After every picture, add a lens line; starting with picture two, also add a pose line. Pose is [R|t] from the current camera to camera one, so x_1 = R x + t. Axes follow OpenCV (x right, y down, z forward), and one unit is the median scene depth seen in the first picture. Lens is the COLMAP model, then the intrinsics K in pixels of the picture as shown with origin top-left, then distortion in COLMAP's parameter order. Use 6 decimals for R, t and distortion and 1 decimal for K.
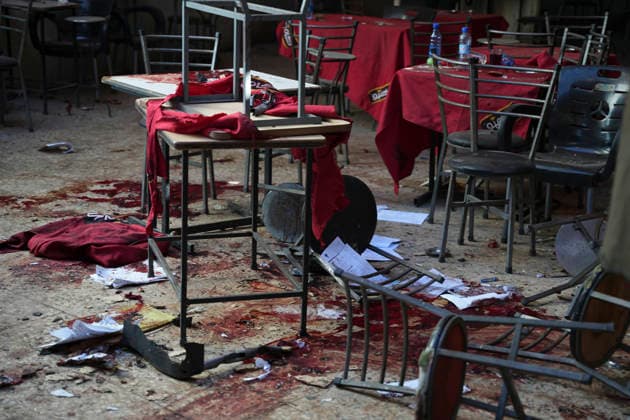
lens RADIAL K [[1188.4, 0, 318.6], [0, 1188.4, 212.2], [0, 0, 1]] dist [0.278987, 0.160486]
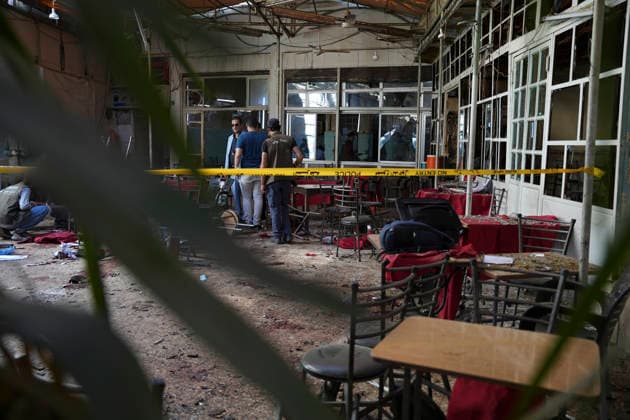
lens RADIAL K [[550.2, 0, 314.9], [0, 550.2, 211.9], [0, 0, 1]] dist [-0.095536, 0.151160]
pose [[0.934307, -0.062596, 0.350930, -0.057172], [0.103934, 0.989523, -0.100206, 0.176284], [-0.340981, 0.130097, 0.931025, -0.556016]]
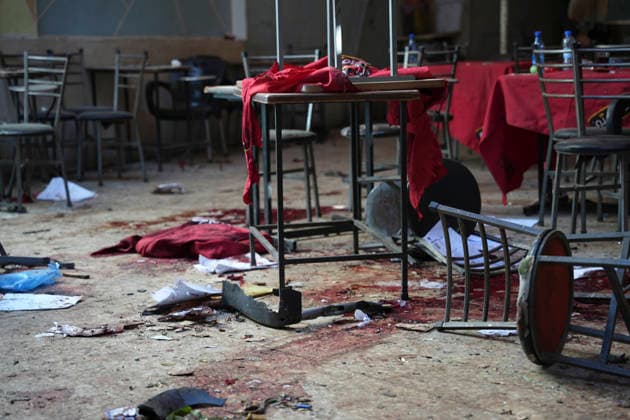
lens RADIAL K [[1189.1, 0, 314.9], [0, 1189.1, 210.6], [0, 0, 1]] dist [0.277456, 0.096948]
pose [[0.993755, -0.041517, -0.103574, 0.015726], [0.029560, 0.992993, -0.114415, 0.123032], [0.107598, 0.110639, 0.988019, 0.019145]]
